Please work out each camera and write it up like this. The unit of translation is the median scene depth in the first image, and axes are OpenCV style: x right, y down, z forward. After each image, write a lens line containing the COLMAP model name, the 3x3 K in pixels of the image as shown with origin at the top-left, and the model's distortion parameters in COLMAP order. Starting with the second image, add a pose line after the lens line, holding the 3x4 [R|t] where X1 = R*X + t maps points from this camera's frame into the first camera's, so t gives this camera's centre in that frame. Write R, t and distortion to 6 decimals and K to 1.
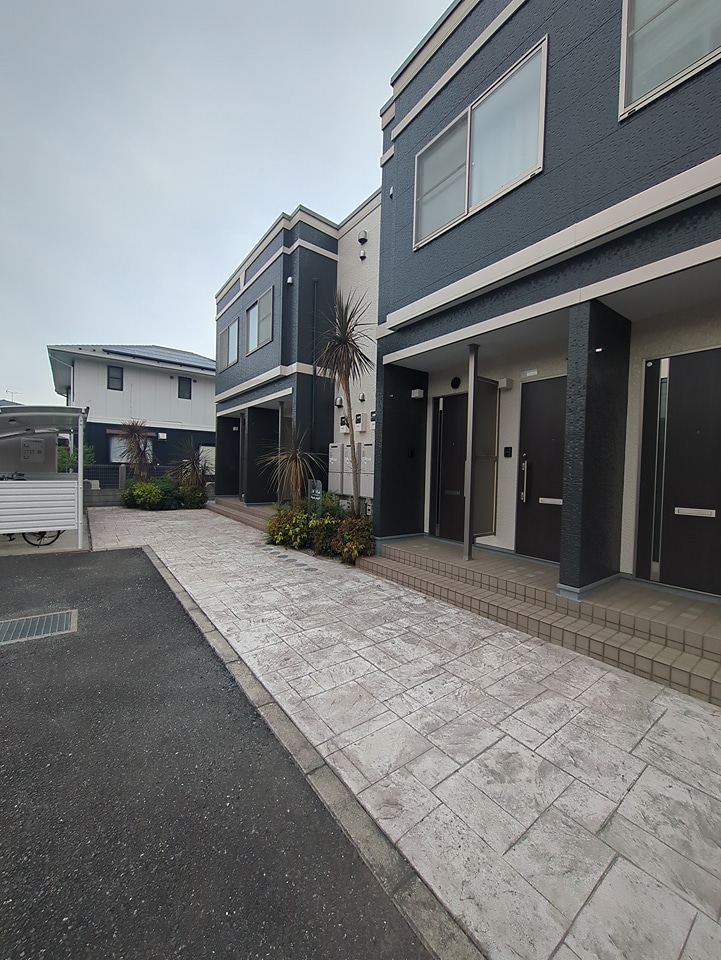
lens RADIAL K [[377.6, 0, 360.5], [0, 377.6, 480.0], [0, 0, 1]] dist [0.000882, -0.000099]
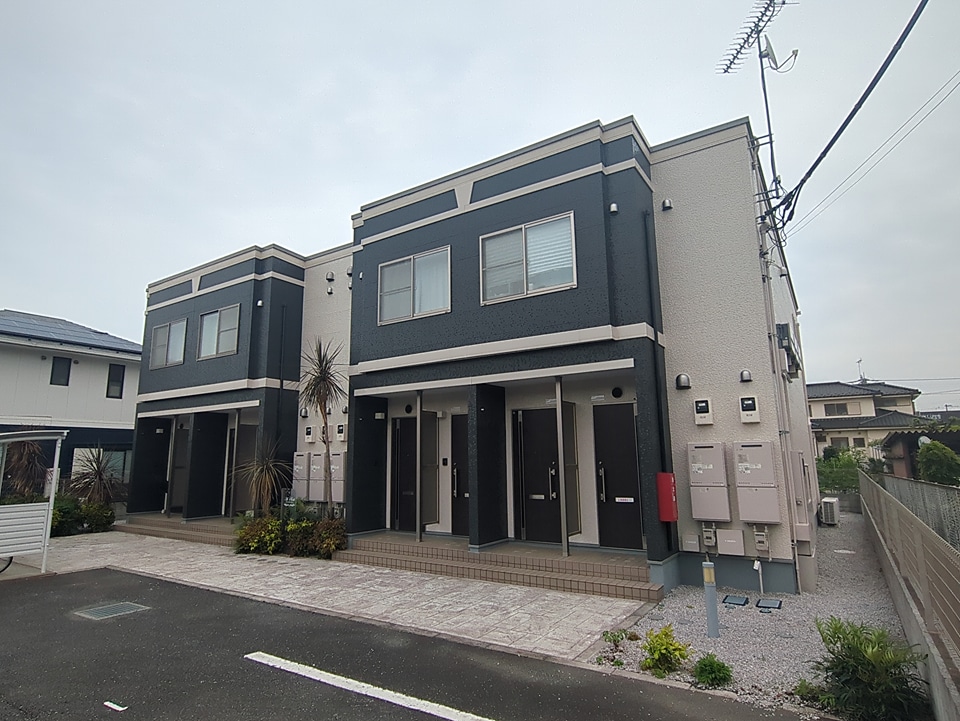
lens RADIAL K [[545.8, 0, 468.8], [0, 545.8, 357.8], [0, 0, 1]] dist [0.005210, 0.000000]
pose [[0.941702, 0.026760, 0.335383, -0.189821], [0.045074, 0.977811, -0.204581, -0.026675], [-0.333416, 0.207772, 0.919600, -0.840370]]
